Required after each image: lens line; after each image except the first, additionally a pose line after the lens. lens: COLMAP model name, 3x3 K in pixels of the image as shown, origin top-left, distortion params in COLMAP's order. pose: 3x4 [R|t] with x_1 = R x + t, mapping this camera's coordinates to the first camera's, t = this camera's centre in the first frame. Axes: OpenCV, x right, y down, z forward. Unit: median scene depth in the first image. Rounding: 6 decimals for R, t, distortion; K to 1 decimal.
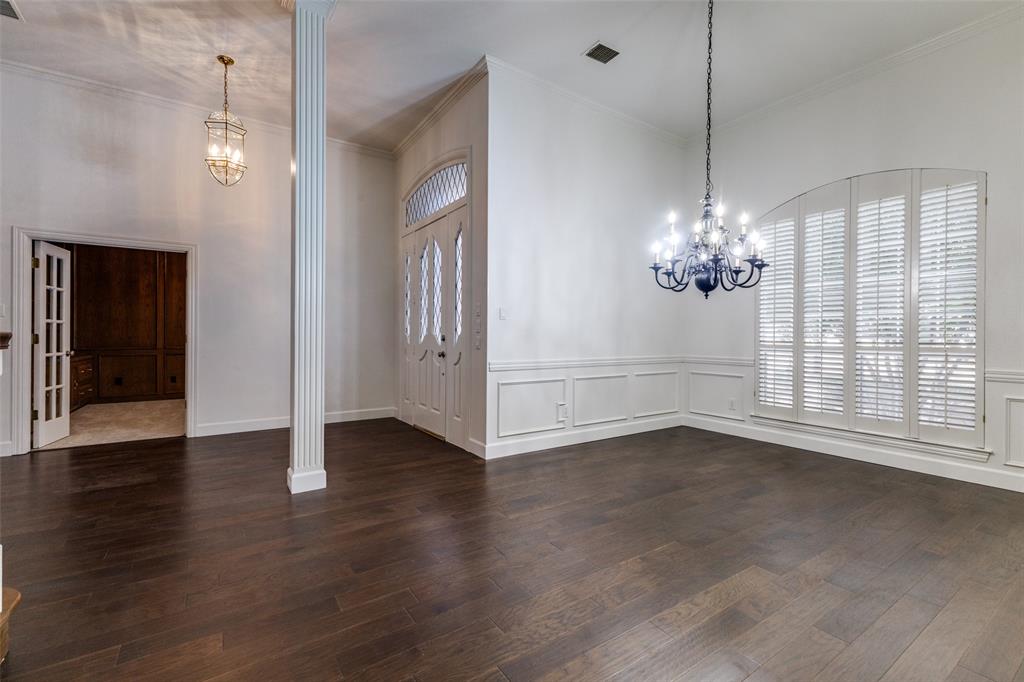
lens RADIAL K [[445.7, 0, 512.4], [0, 445.7, 335.9], [0, 0, 1]] dist [0.001328, 0.000138]
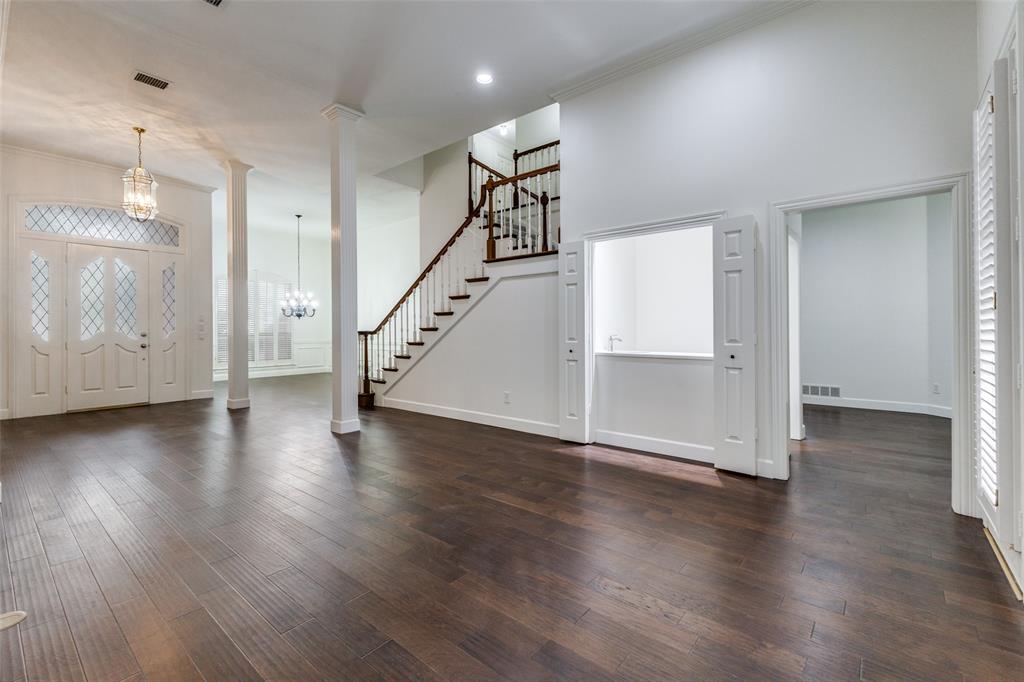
lens RADIAL K [[445.7, 0, 513.4], [0, 445.7, 332.0], [0, 0, 1]] dist [0.001328, 0.000138]
pose [[-0.282313, -0.010386, 0.959266, -2.722038], [0.009087, 0.999868, 0.013500, -0.018004], [-0.959279, 0.012528, -0.282181, 0.364299]]
